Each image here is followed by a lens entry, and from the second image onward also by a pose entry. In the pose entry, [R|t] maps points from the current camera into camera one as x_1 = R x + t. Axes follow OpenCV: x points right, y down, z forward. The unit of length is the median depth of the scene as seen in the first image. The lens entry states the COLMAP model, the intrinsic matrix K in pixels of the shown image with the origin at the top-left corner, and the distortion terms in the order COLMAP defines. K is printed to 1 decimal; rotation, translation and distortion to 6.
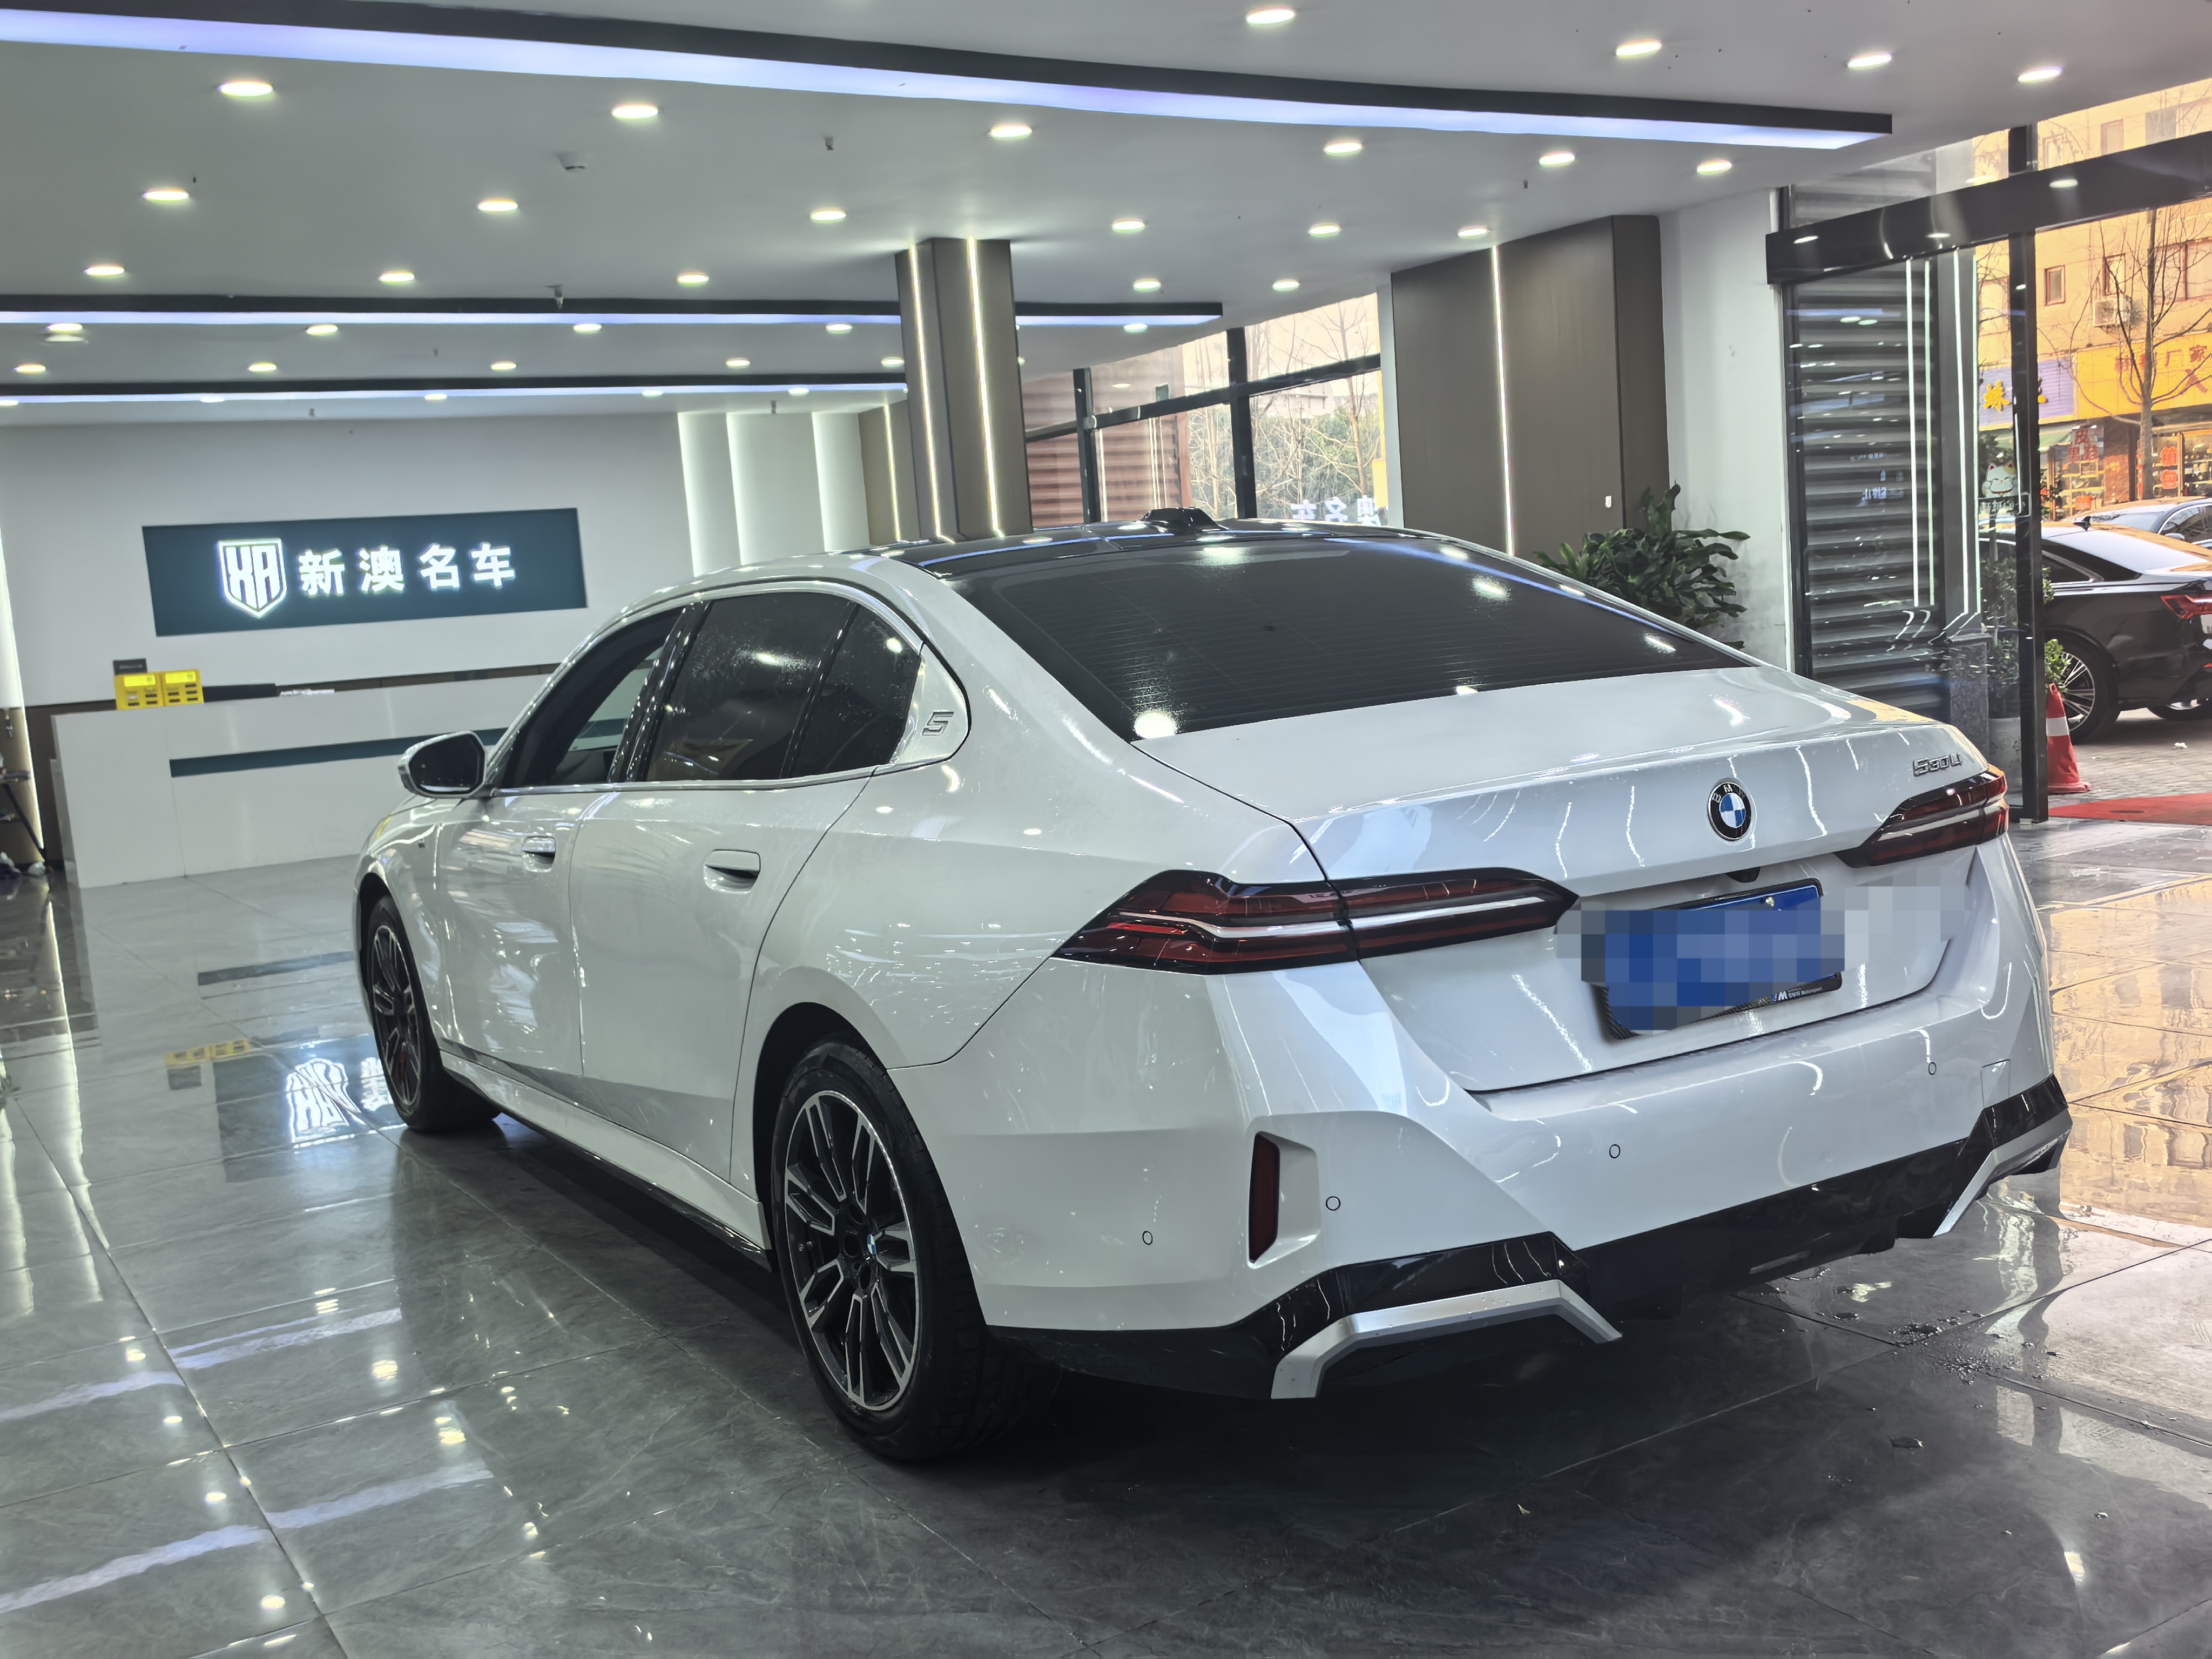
lens RADIAL K [[2179.6, 0, 1106.0], [0, 2179.6, 829.5], [0, 0, 1]] dist [0.059972, -0.133353]
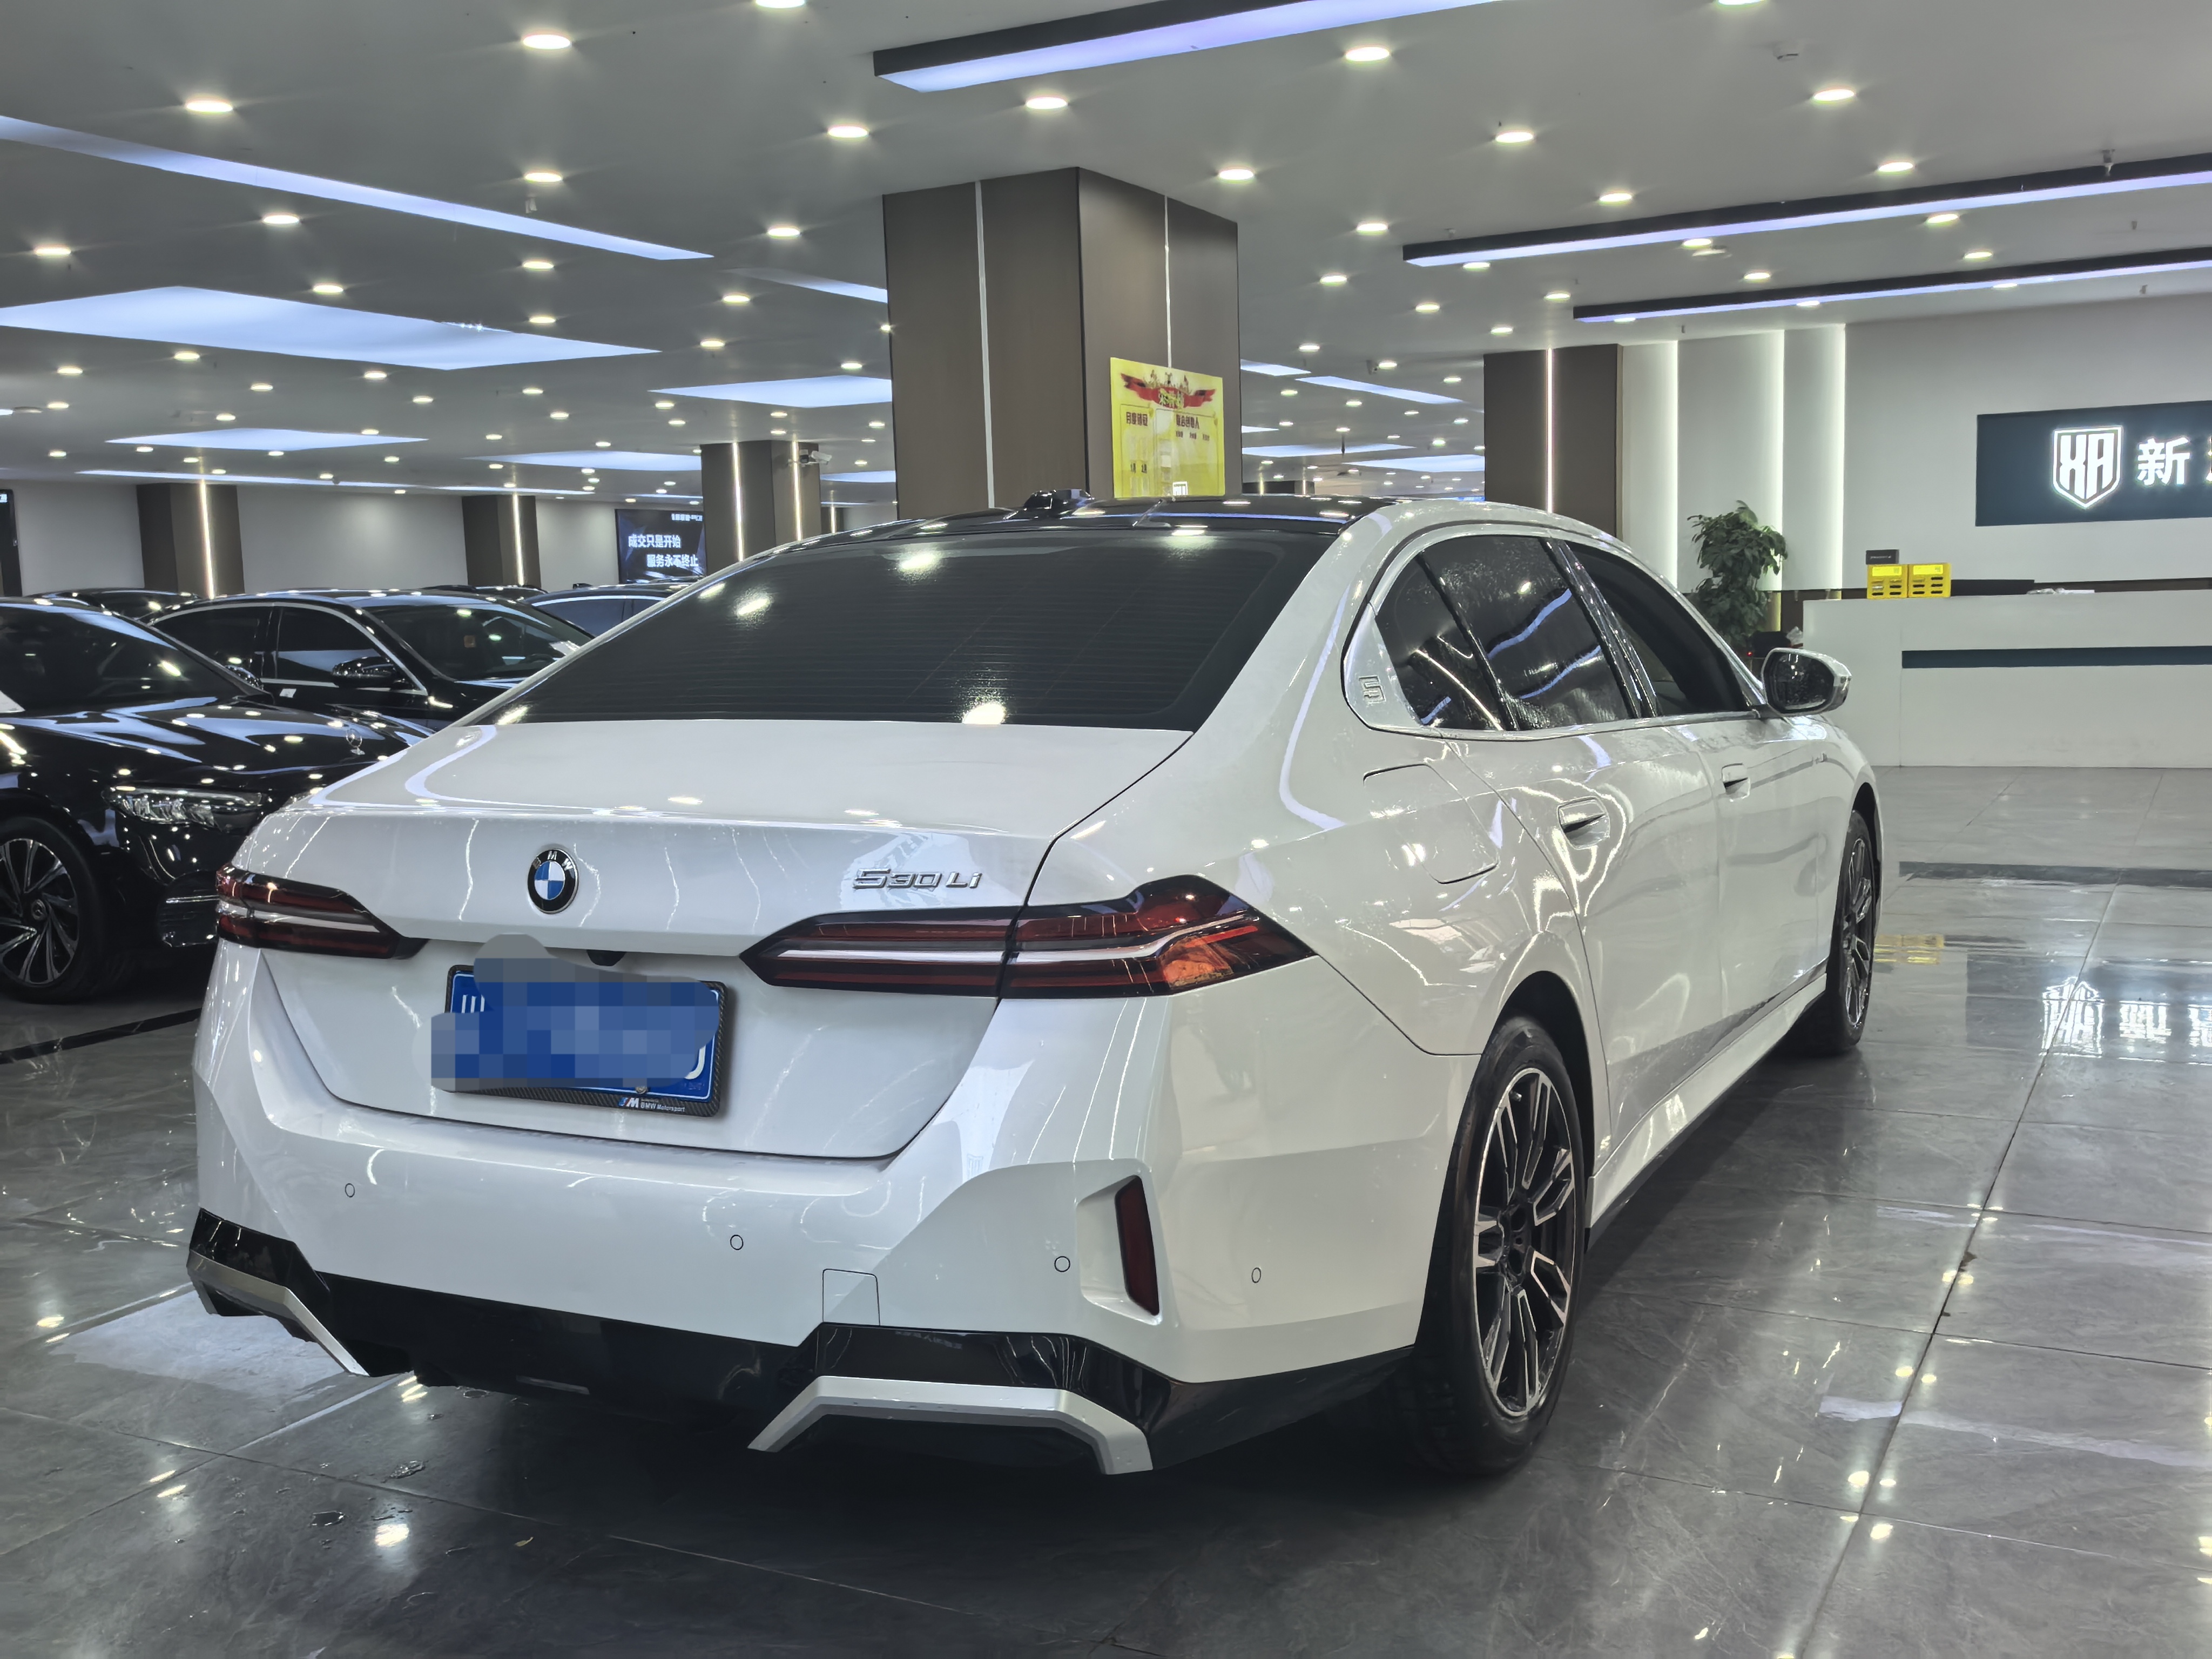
lens RADIAL K [[2179.6, 0, 1106.0], [0, 2179.6, 829.5], [0, 0, 1]] dist [0.059972, -0.133353]
pose [[0.517067, 0.149763, -0.842741, 0.324741], [-0.095255, 0.988526, 0.117226, -0.043971], [0.850628, 0.019662, 0.525400, 0.201245]]
